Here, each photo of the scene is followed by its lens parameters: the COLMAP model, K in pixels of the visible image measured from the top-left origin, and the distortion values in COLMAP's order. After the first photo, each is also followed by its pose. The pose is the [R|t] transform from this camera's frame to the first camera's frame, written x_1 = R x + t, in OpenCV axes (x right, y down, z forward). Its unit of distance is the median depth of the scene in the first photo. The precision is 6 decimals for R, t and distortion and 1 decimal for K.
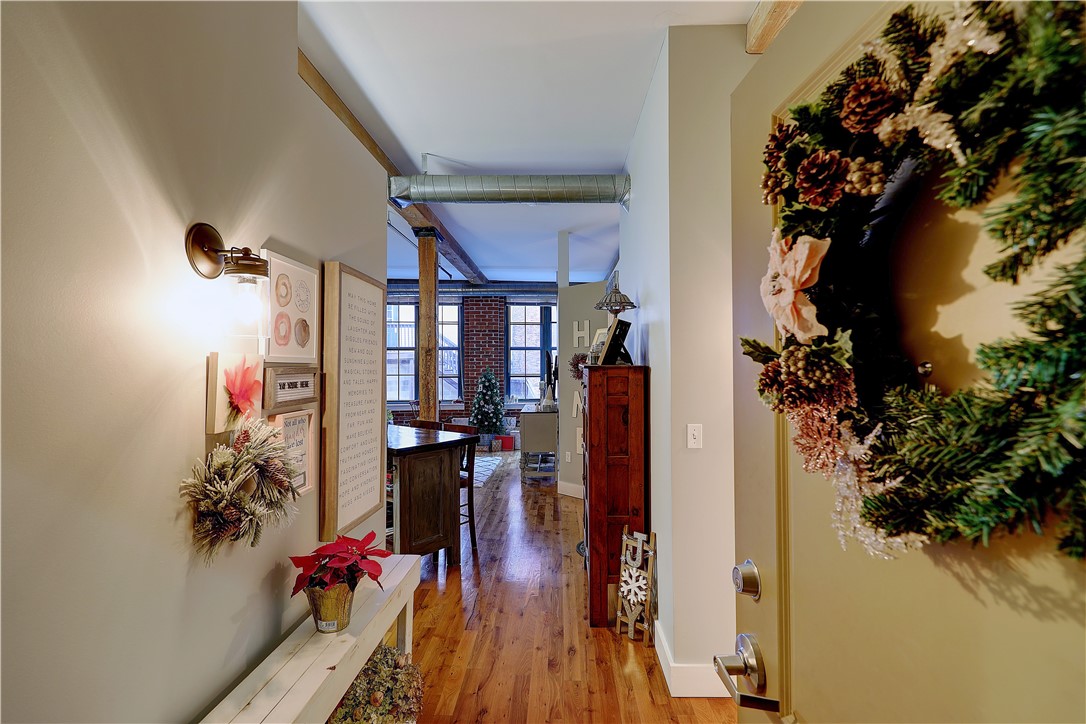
lens RADIAL K [[517.1, 0, 544.7], [0, 517.1, 361.9], [0, 0, 1]] dist [0.000365, -0.000611]
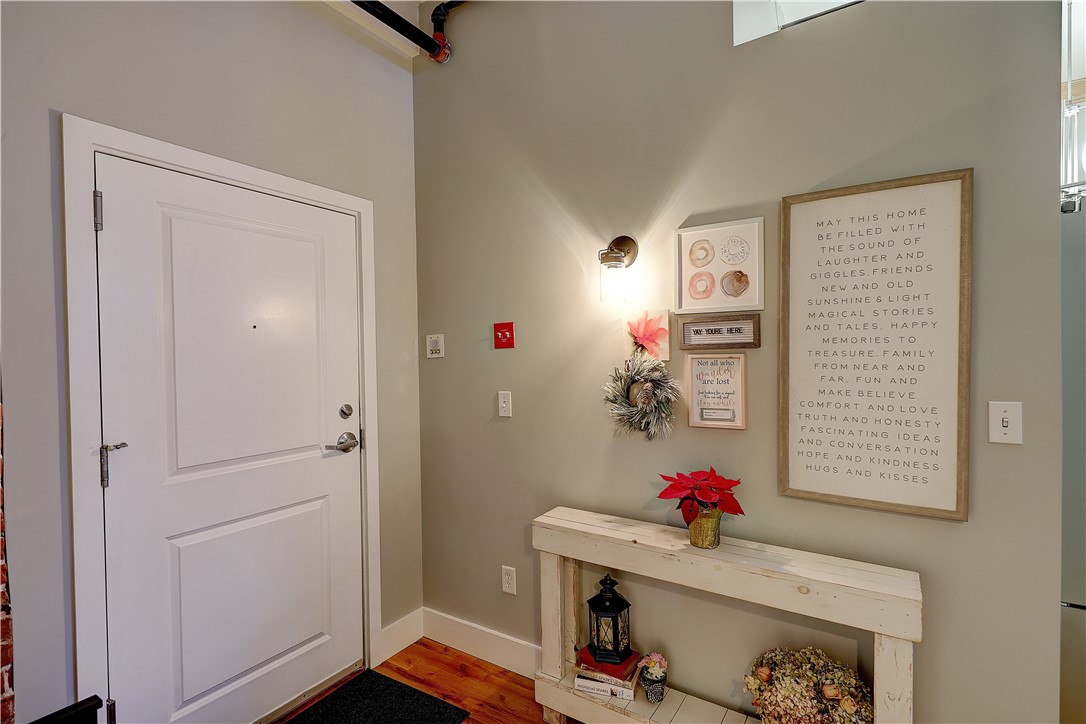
lens RADIAL K [[517.1, 0, 544.7], [0, 517.1, 361.9], [0, 0, 1]] dist [0.000365, -0.000611]
pose [[-0.534043, 0.020034, -0.845220, 0.810854], [0.021851, 0.999712, 0.009889, 0.107645], [0.845175, -0.013188, -0.534327, 1.482740]]
